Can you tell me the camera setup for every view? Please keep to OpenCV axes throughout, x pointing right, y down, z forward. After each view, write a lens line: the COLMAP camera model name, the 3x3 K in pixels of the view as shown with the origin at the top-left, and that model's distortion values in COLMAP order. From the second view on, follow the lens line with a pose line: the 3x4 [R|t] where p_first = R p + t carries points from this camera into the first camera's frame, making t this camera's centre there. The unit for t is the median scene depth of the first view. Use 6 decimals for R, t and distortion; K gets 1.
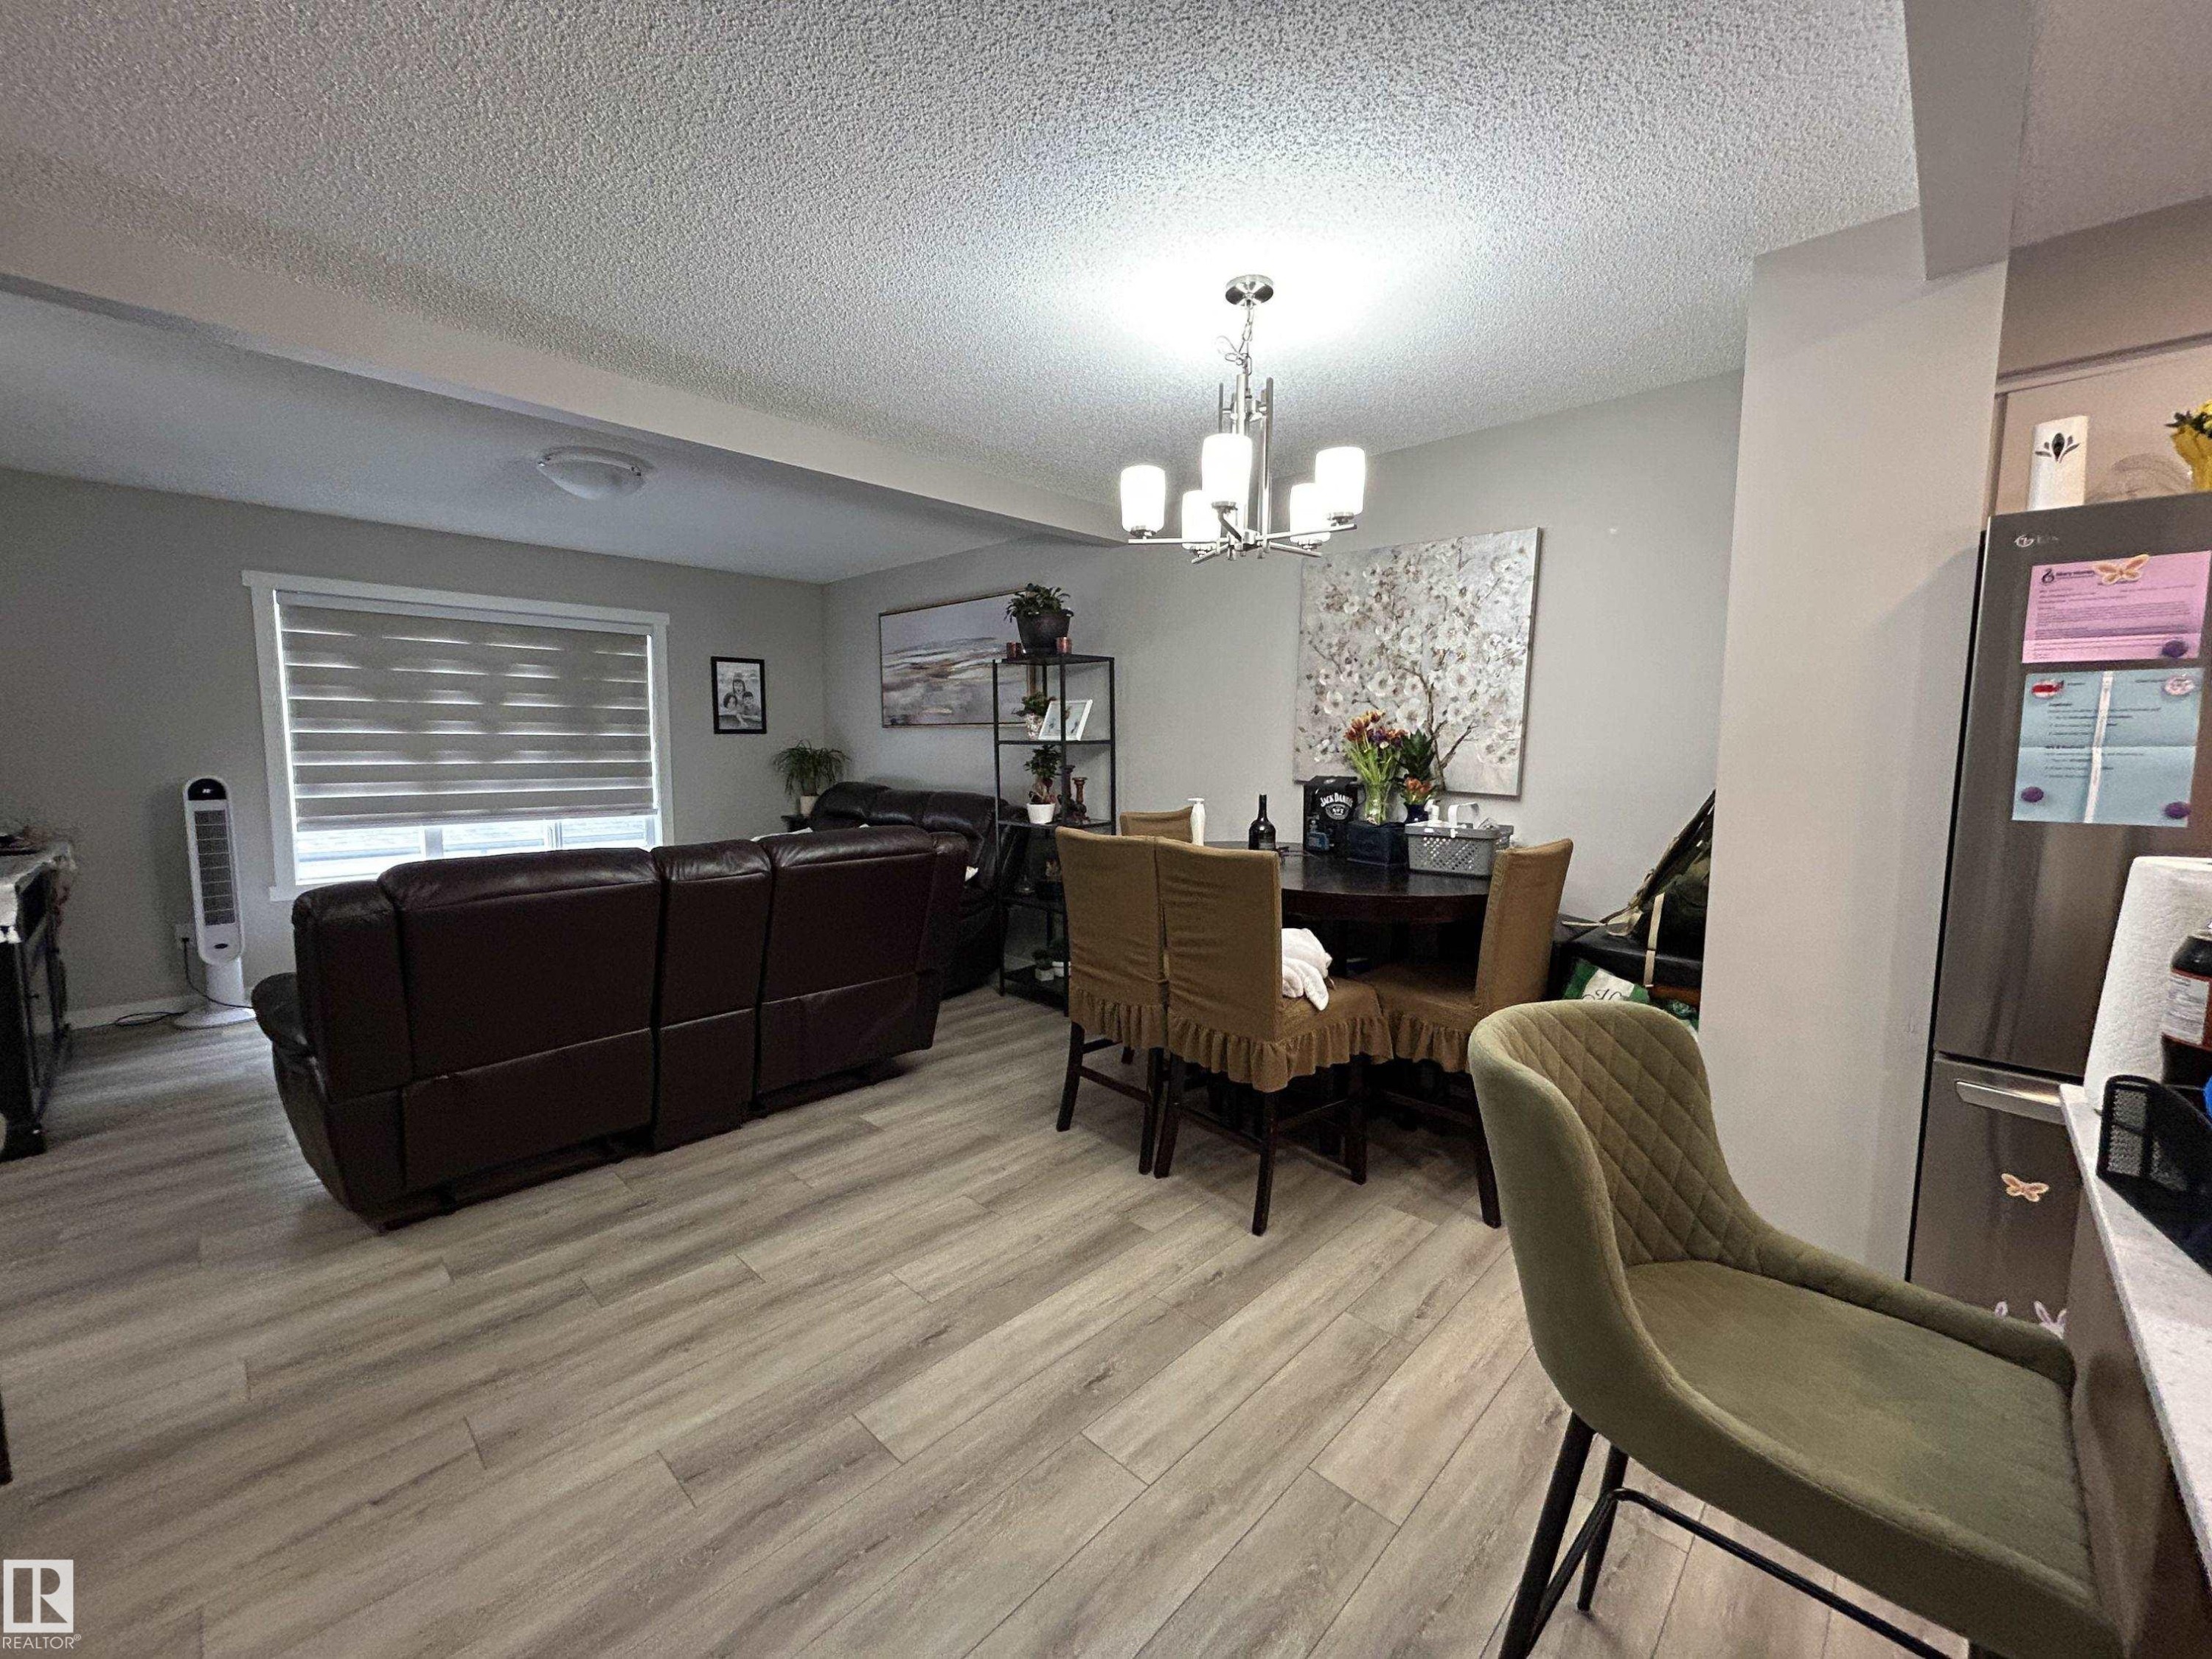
lens RADIAL K [[872.2, 0, 1106.0], [0, 872.2, 829.5], [0, 0, 1]] dist [-0.010122, 0.000155]
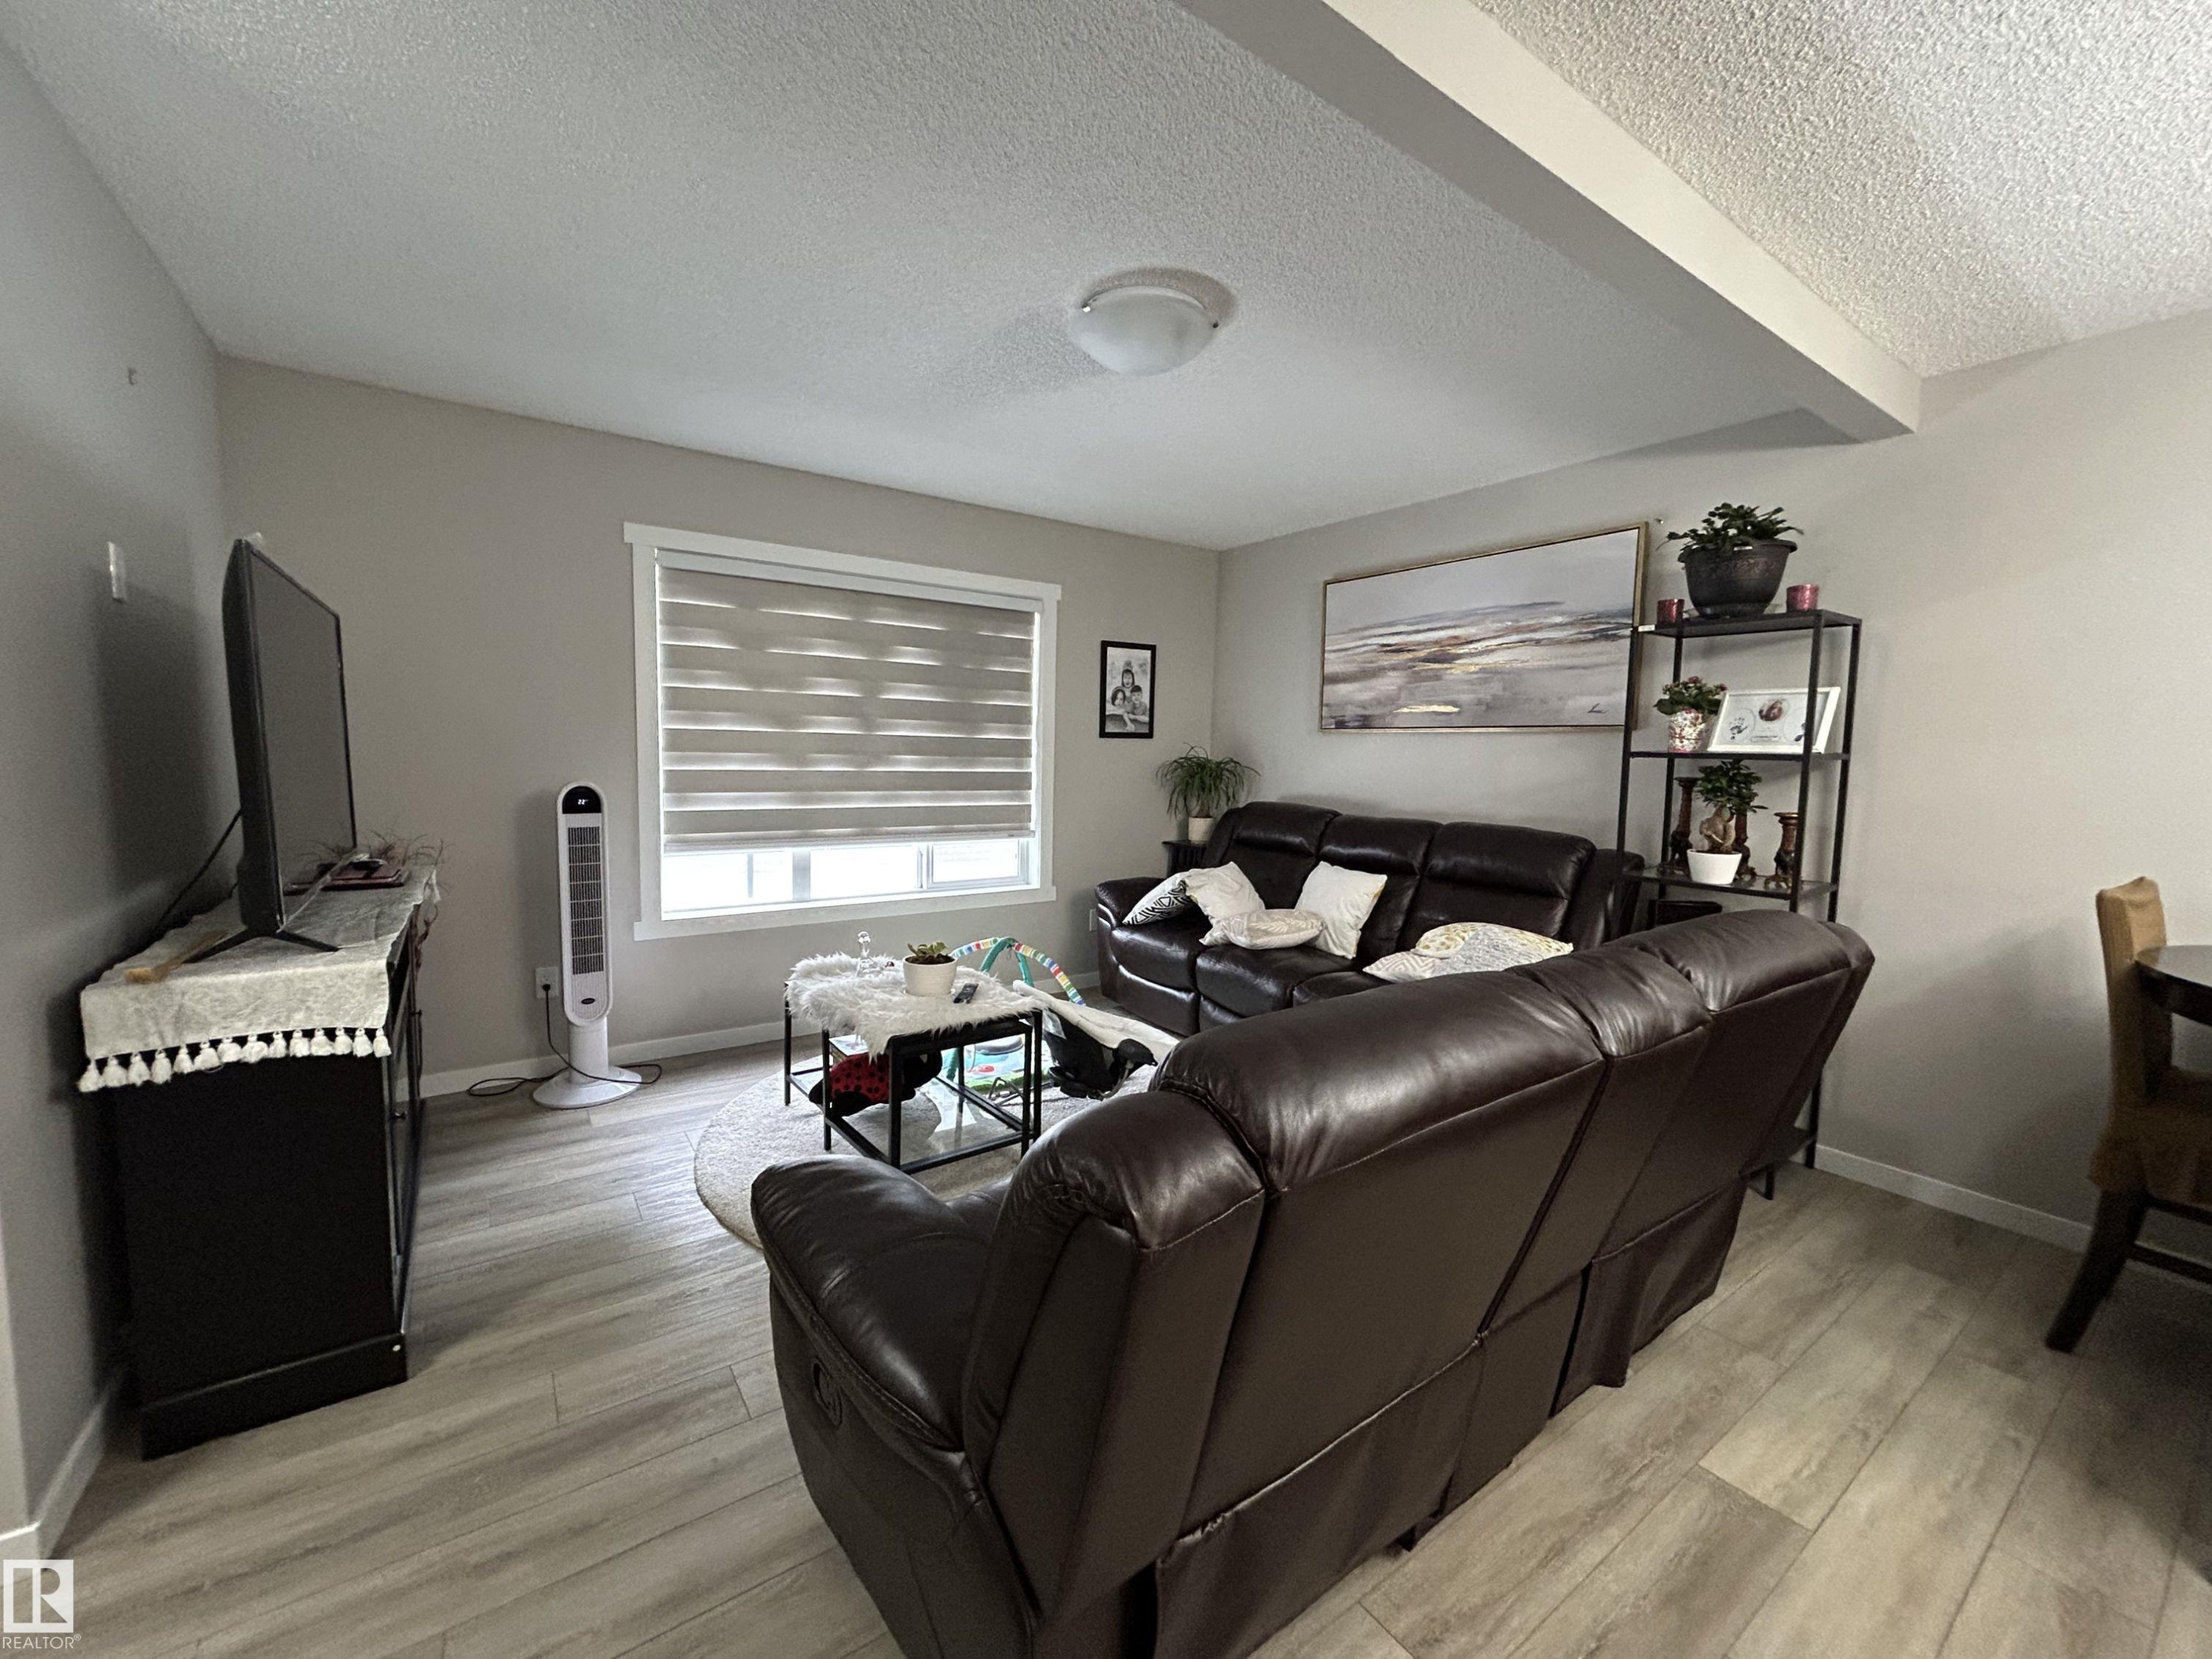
lens RADIAL K [[886.5, 0, 1106.0], [0, 886.5, 829.5], [0, 0, 1]] dist [0.001555, 0.000170]
pose [[0.979399, 0.030759, -0.199580, -0.342773], [-0.033257, 0.999405, -0.009176, -0.022857], [0.199179, 0.015624, 0.979839, 0.254472]]
